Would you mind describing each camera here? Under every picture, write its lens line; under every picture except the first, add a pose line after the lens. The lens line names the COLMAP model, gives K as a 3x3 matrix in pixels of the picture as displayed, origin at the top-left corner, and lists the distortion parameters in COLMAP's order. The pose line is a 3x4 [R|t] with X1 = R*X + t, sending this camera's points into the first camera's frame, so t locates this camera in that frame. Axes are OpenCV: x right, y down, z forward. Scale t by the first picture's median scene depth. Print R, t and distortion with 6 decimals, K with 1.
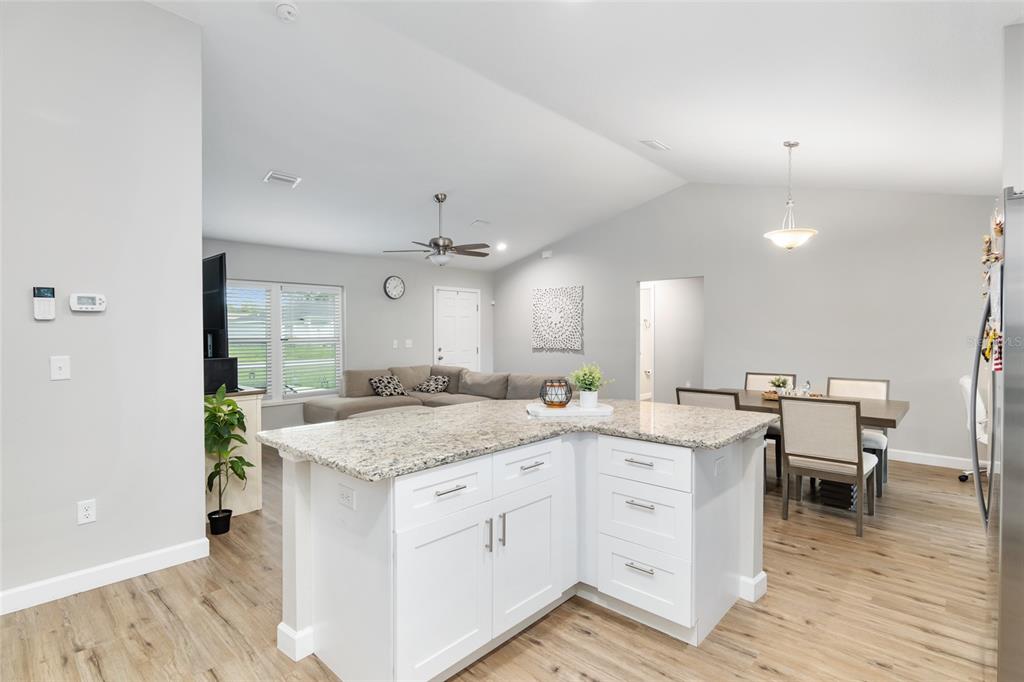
lens RADIAL K [[494.3, 0, 505.2], [0, 494.3, 340.0], [0, 0, 1]] dist [-0.018341, 0.005799]
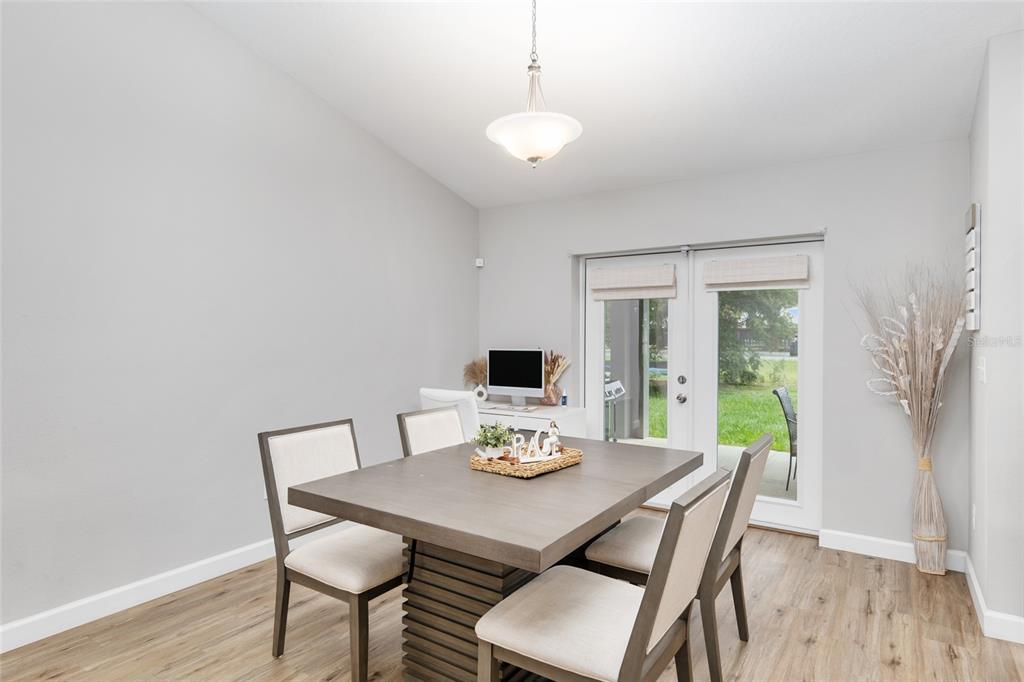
lens RADIAL K [[574.8, 0, 516.2], [0, 574.8, 342.1], [0, 0, 1]] dist [-0.002451, 0.003878]
pose [[-0.168227, -0.007478, 0.985720, 0.007652], [0.014701, 0.999841, 0.010094, -0.005547], [-0.985639, 0.016189, -0.168090, 0.665297]]
